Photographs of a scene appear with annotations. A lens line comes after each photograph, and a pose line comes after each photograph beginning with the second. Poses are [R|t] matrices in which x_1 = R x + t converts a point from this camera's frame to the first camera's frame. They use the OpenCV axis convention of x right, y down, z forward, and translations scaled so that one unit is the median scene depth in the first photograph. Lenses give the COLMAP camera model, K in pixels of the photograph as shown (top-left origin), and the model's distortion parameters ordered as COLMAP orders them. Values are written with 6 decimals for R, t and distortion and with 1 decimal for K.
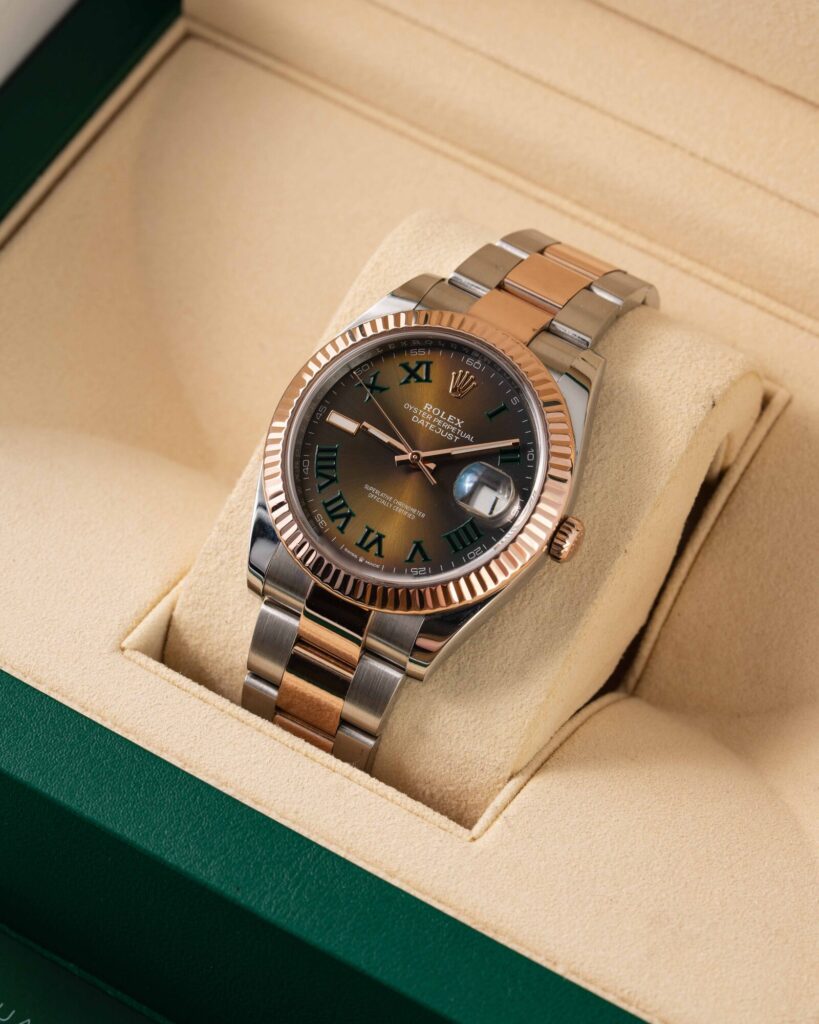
lens RADIAL K [[4217.0, 0, 409.5], [0, 4217.0, 512.0], [0, 0, 1]] dist [-0.099648, -6.804335]
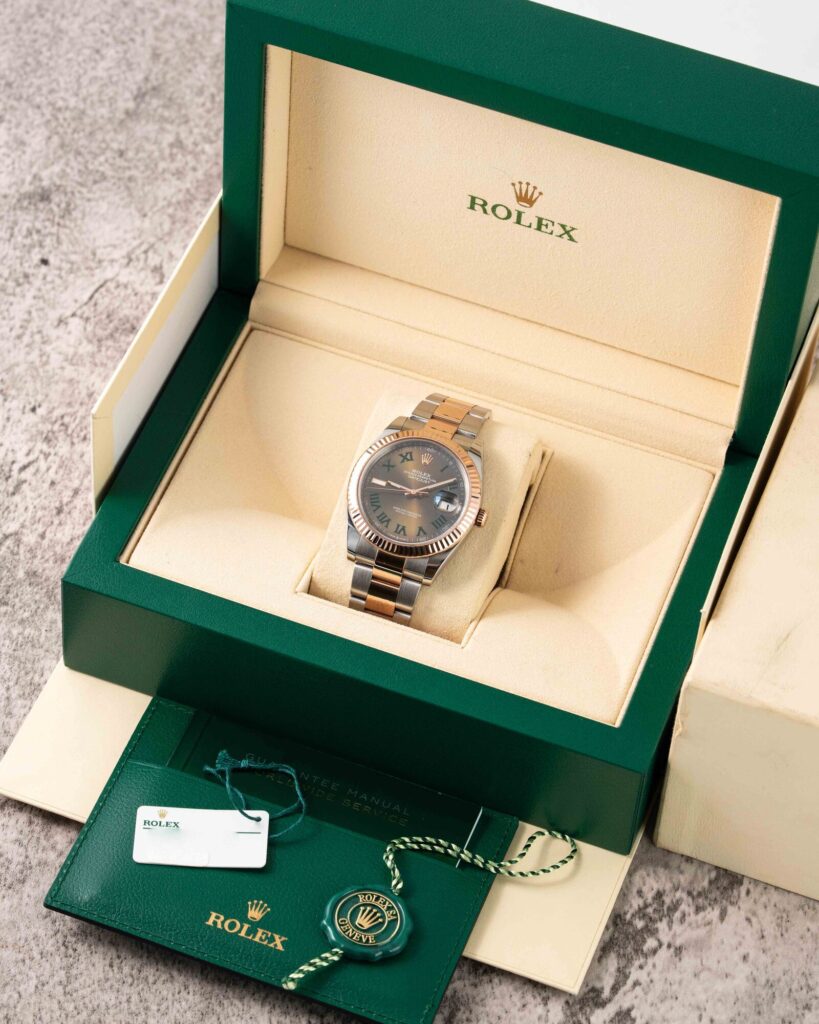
lens RADIAL K [[4217.0, 0, 409.5], [0, 4217.0, 512.0], [0, 0, 1]] dist [-0.099648, -6.804335]
pose [[0.976414, -0.129621, 0.172665, -0.402868], [0.140492, 0.988702, -0.052252, 0.118999], [-0.163942, 0.075277, 0.983594, -1.294705]]
